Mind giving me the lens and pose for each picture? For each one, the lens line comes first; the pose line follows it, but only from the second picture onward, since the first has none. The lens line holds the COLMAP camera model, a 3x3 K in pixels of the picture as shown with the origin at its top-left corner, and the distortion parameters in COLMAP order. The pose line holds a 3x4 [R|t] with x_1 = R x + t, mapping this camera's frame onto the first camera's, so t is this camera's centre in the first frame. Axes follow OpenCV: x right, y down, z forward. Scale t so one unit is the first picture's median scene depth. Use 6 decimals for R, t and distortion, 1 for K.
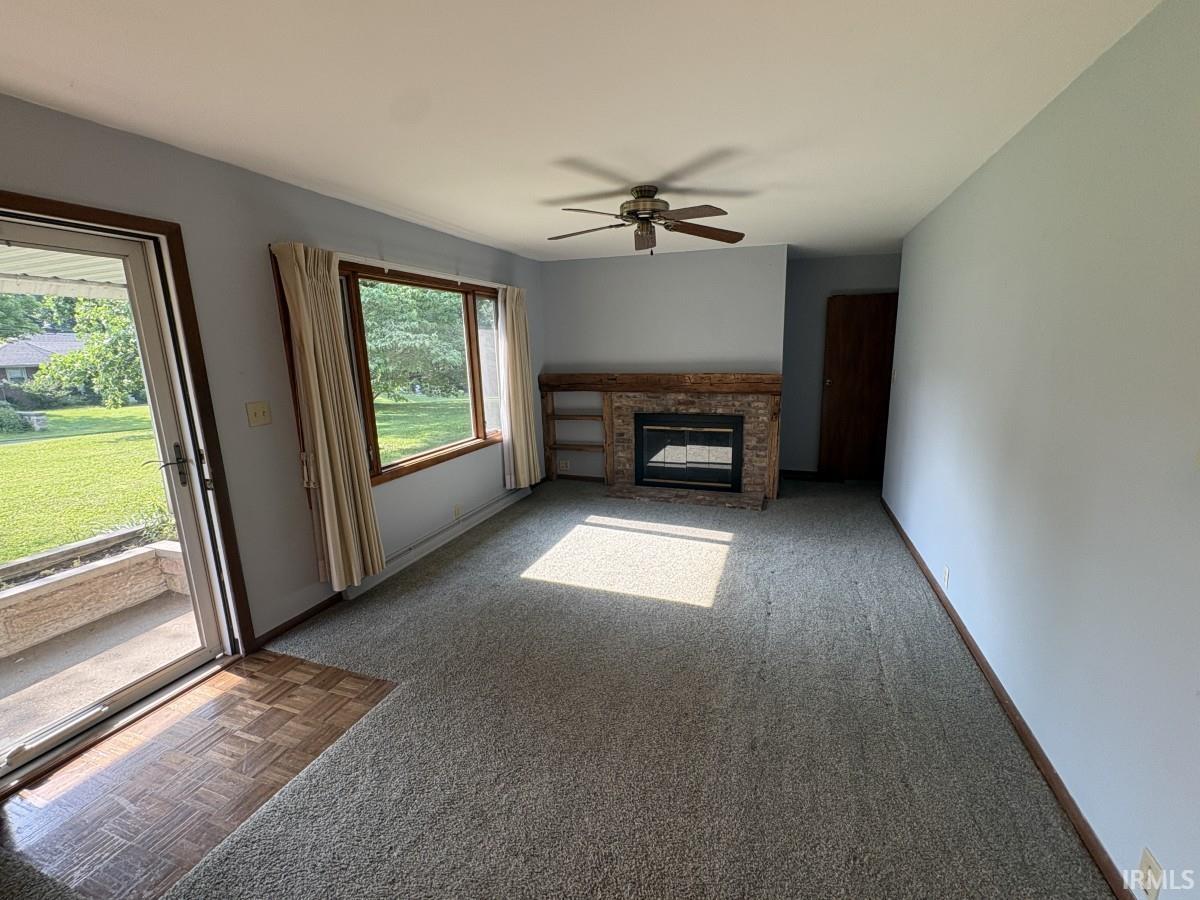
lens RADIAL K [[509.0, 0, 601.0], [0, 509.0, 446.8], [0, 0, 1]] dist [-0.001439, 0.000200]
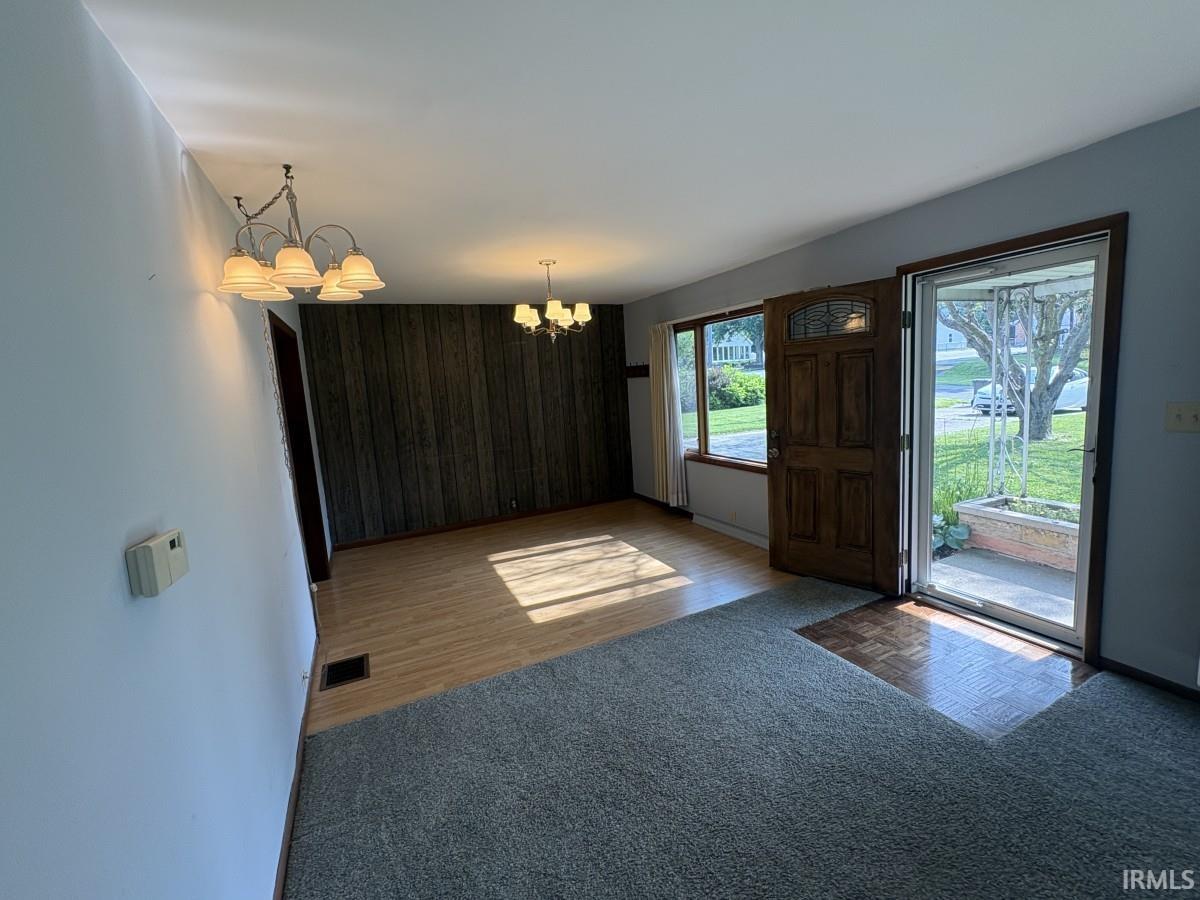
lens RADIAL K [[509.0, 0, 601.0], [0, 509.0, 446.8], [0, 0, 1]] dist [-0.001439, 0.000200]
pose [[-0.705324, 0.170833, -0.687993, 0.280261], [-0.047045, 0.957108, 0.285886, -0.109187], [0.707322, 0.234009, -0.667034, 0.473288]]
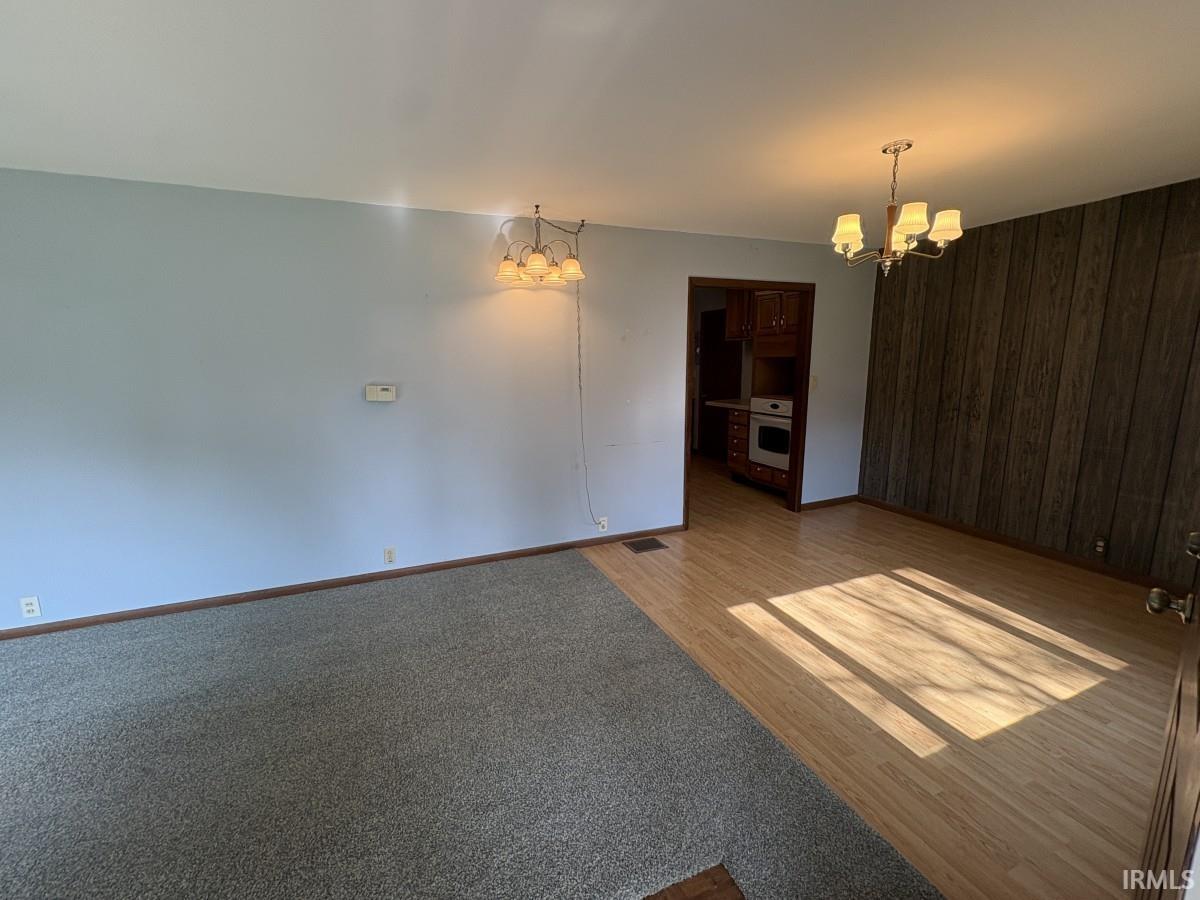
lens RADIAL K [[509.3, 0, 598.2], [0, 509.3, 446.9], [0, 0, 1]] dist [0.000476, 0.000246]
pose [[-0.674288, -0.091913, 0.732727, -0.409603], [0.167775, 0.947210, 0.273212, -0.062796], [-0.719158, 0.307157, -0.623271, 0.446310]]
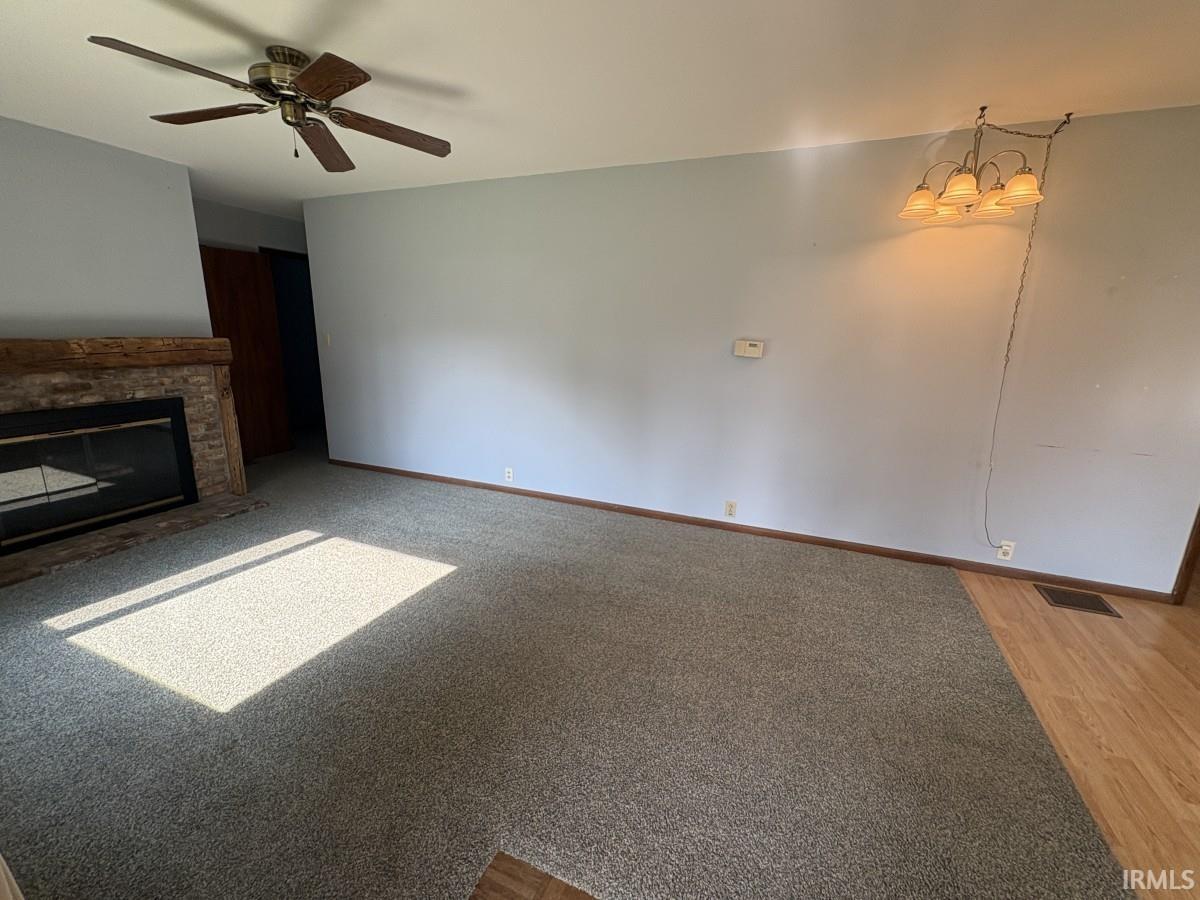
lens RADIAL K [[509.0, 0, 601.0], [0, 509.0, 446.8], [0, 0, 1]] dist [-0.001439, 0.000200]
pose [[0.056755, -0.208215, 0.976435, -0.410882], [0.168437, 0.965990, 0.196197, -0.034298], [-0.984077, 0.153332, 0.089896, 0.364189]]
